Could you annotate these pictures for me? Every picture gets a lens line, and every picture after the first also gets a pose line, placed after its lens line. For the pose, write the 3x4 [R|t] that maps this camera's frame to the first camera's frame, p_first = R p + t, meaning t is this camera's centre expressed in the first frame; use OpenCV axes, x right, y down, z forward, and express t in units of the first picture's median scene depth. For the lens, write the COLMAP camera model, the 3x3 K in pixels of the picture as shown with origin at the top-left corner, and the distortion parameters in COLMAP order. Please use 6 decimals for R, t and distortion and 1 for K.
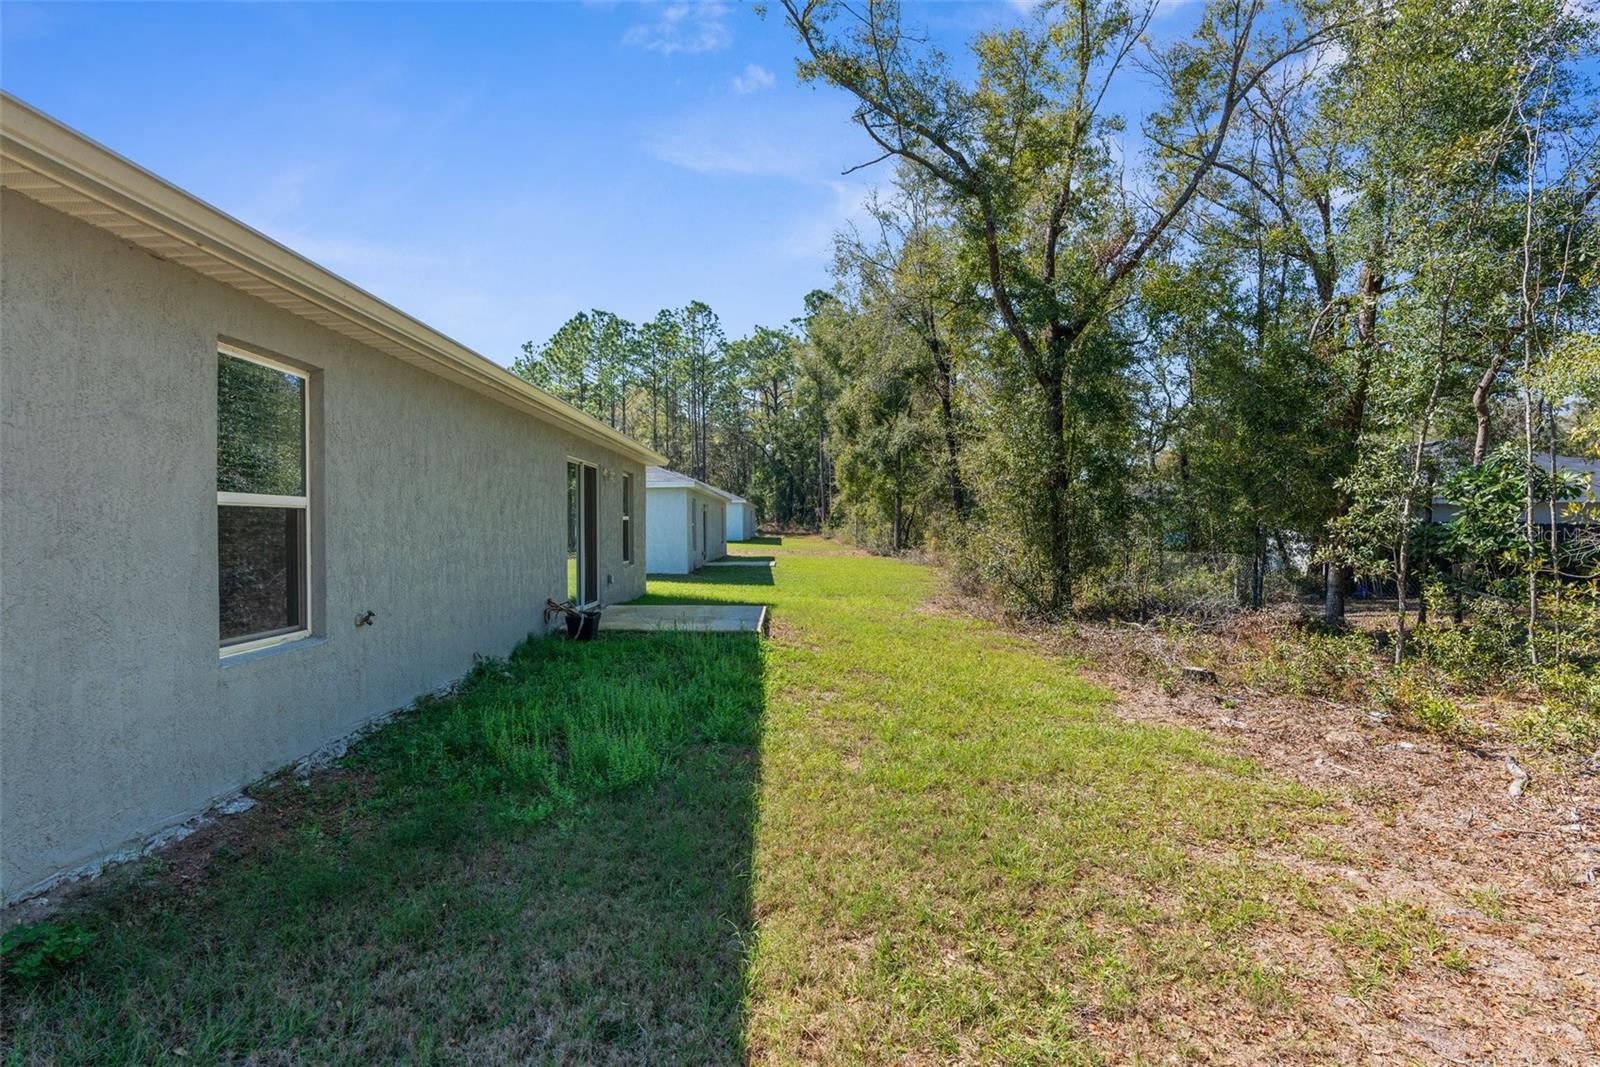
lens RADIAL K [[848.1, 0, 789.3], [0, 848.1, 536.4], [0, 0, 1]] dist [-0.004579, 0.000881]
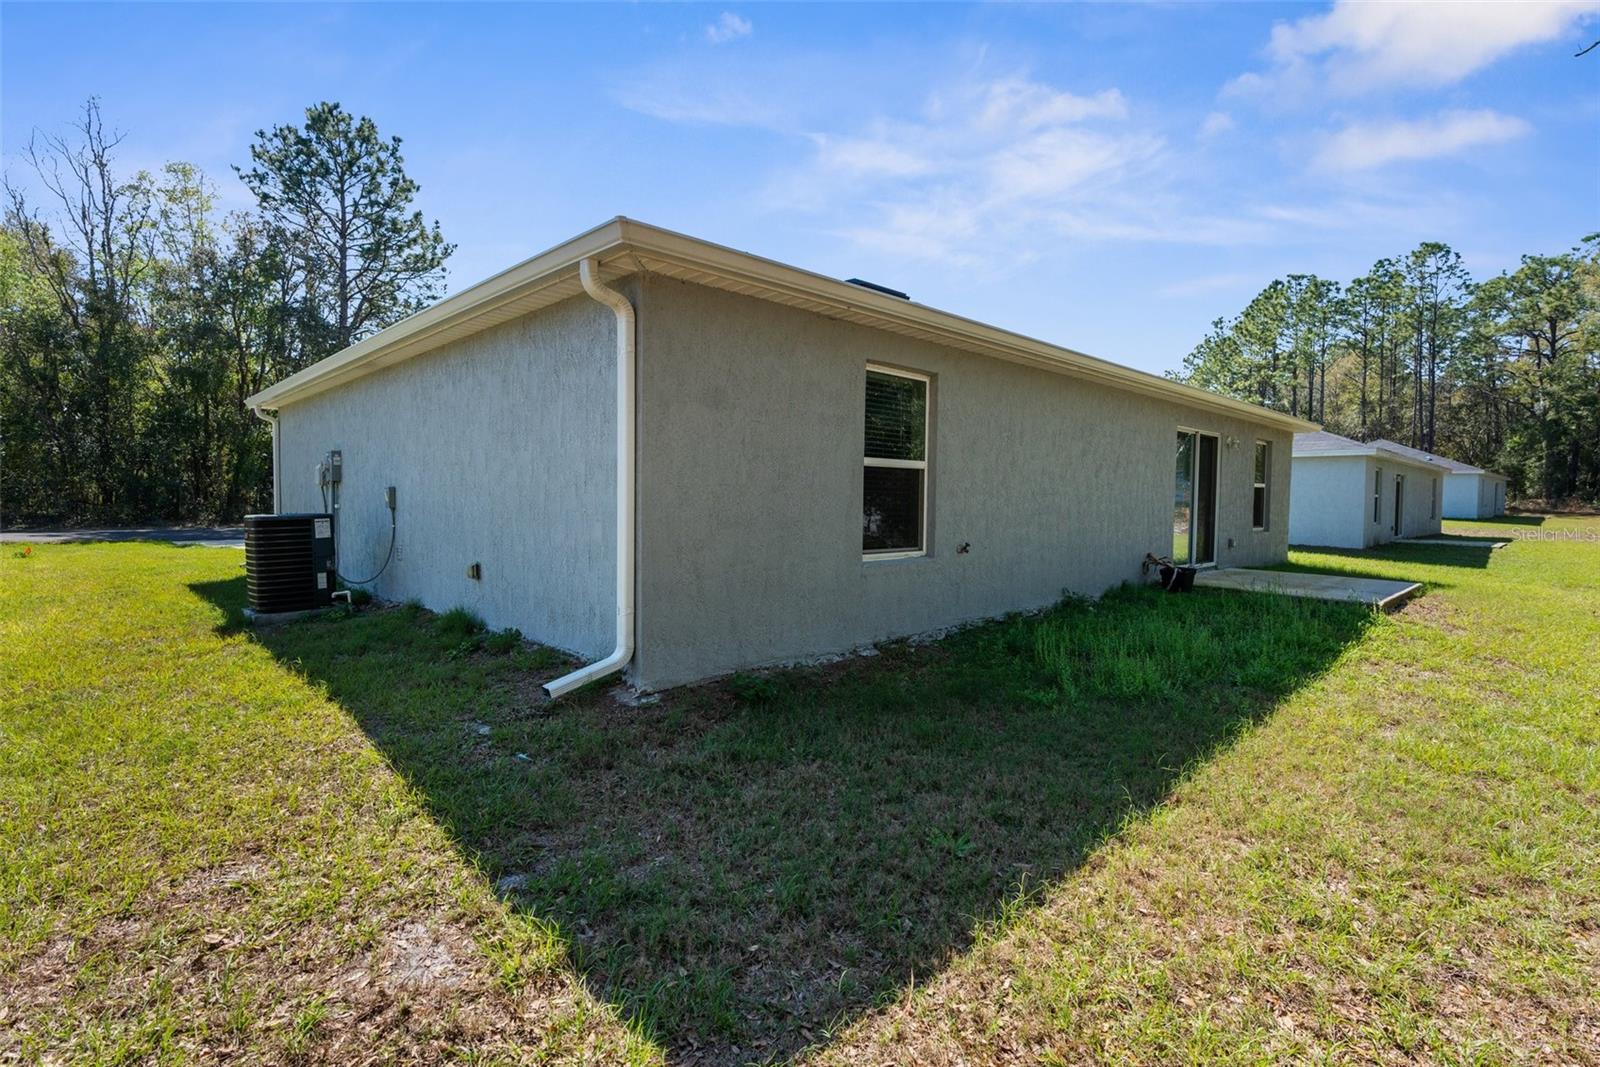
lens RADIAL K [[751.9, 0, 800.0], [0, 751.9, 531.1], [0, 0, 1]] dist [0.000869, 0.000521]
pose [[0.693249, 0.051315, -0.718869, 0.144897], [-0.026946, 0.998610, 0.045299, 0.013518], [0.720195, -0.012033, 0.693668, -0.045721]]
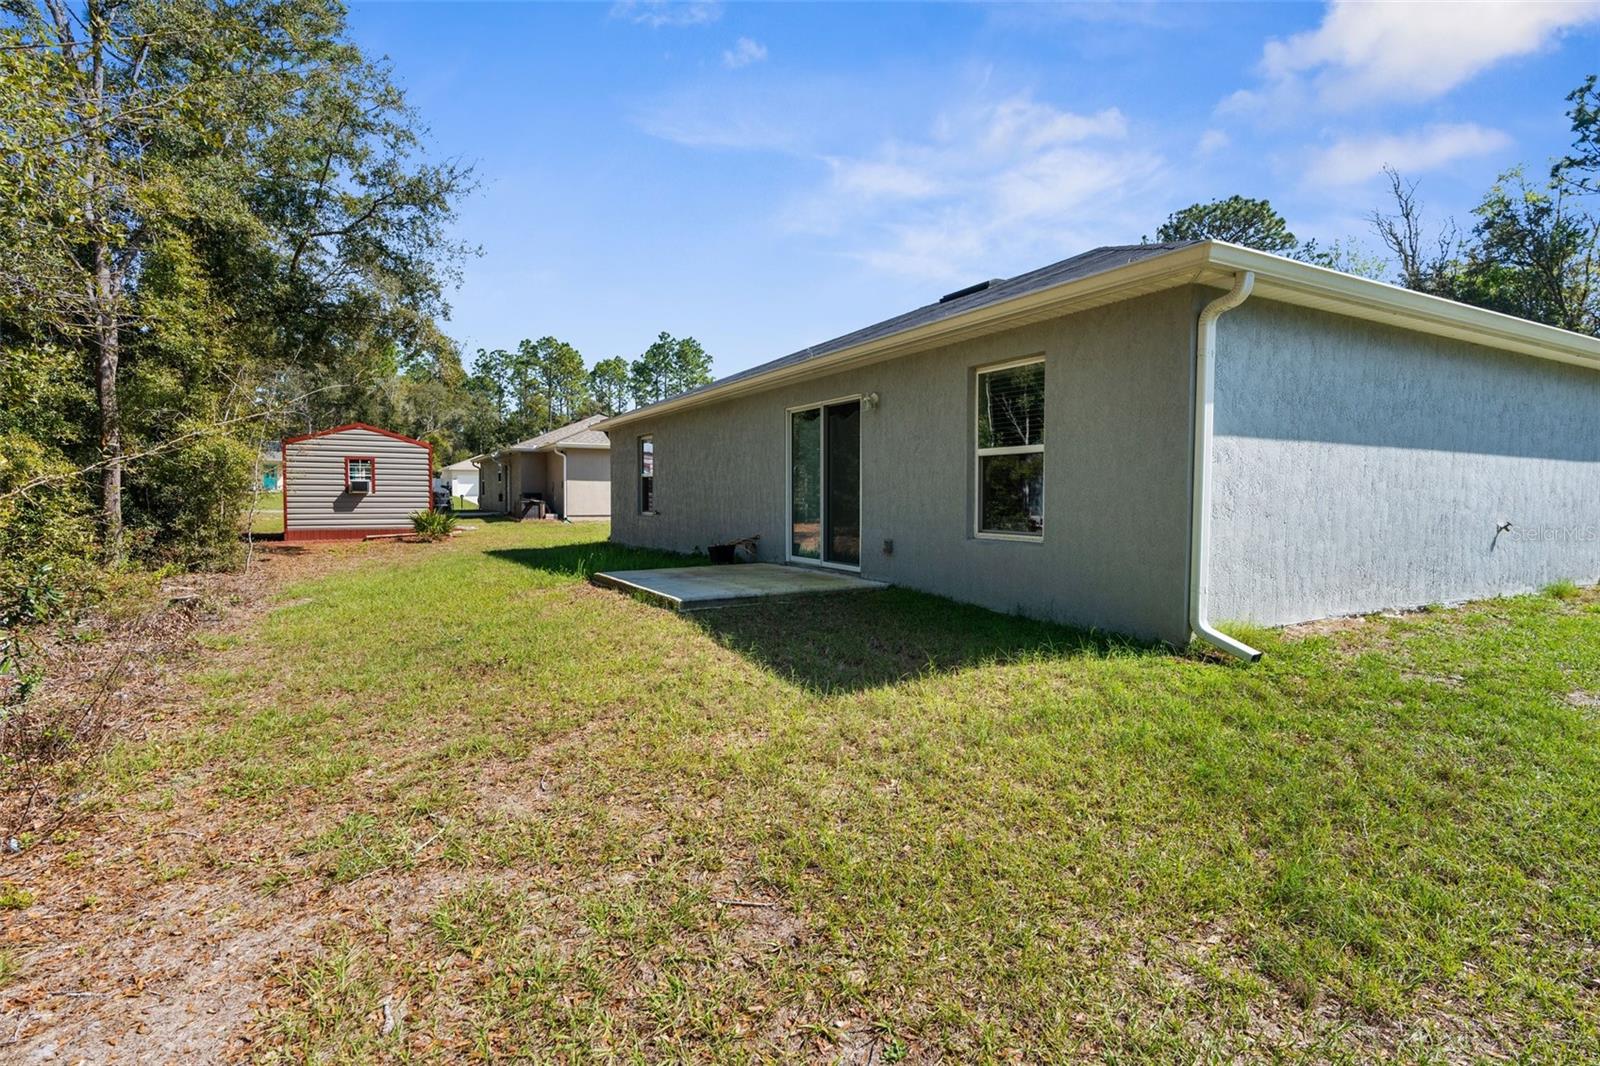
lens RADIAL K [[797.8, 0, 794.3], [0, 797.8, 529.4], [0, 0, 1]] dist [-0.004814, 0.000615]
pose [[-0.881014, 0.022363, -0.472561, 0.272387], [-0.004607, 0.998429, 0.055837, -0.001544], [0.473068, 0.051371, -0.879527, 2.537257]]
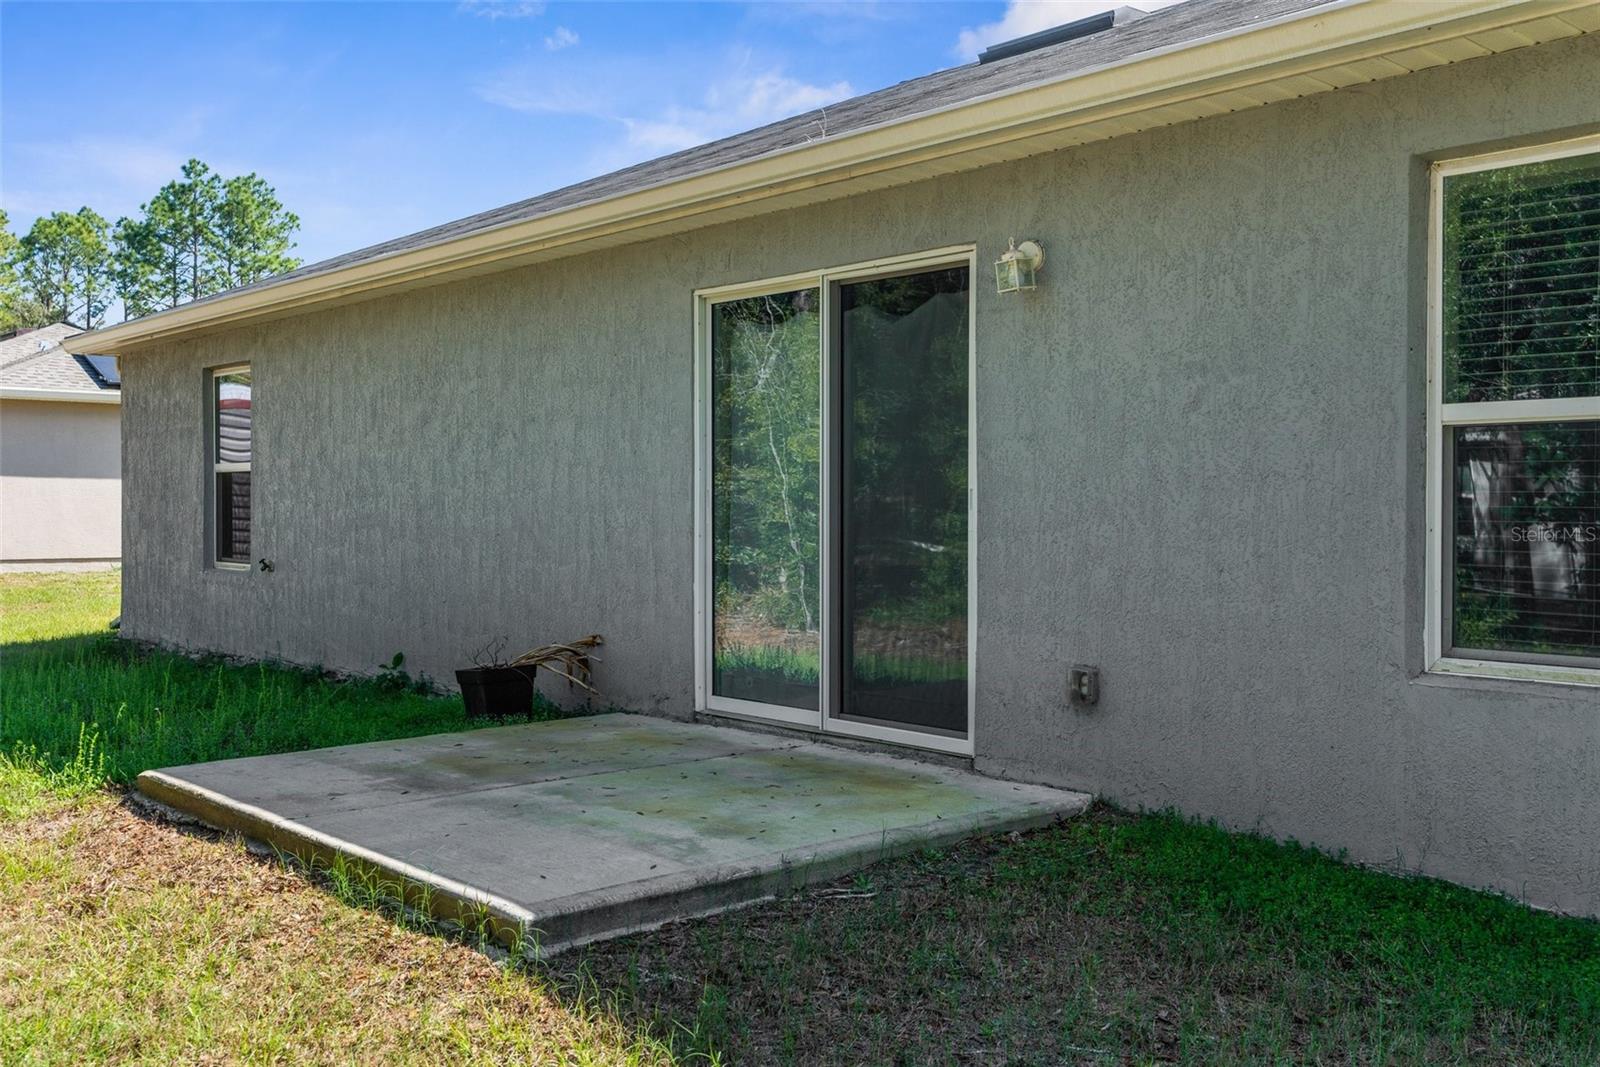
lens RADIAL K [[1579.3, 0, 797.2], [0, 1579.3, 510.4], [0, 0, 1]] dist [0.005955, 0.022578]
pose [[-0.764026, 0.004889, -0.645166, 0.224008], [-0.007150, 0.999846, 0.016045, -0.010889], [0.645145, 0.016872, -0.763874, 2.126091]]
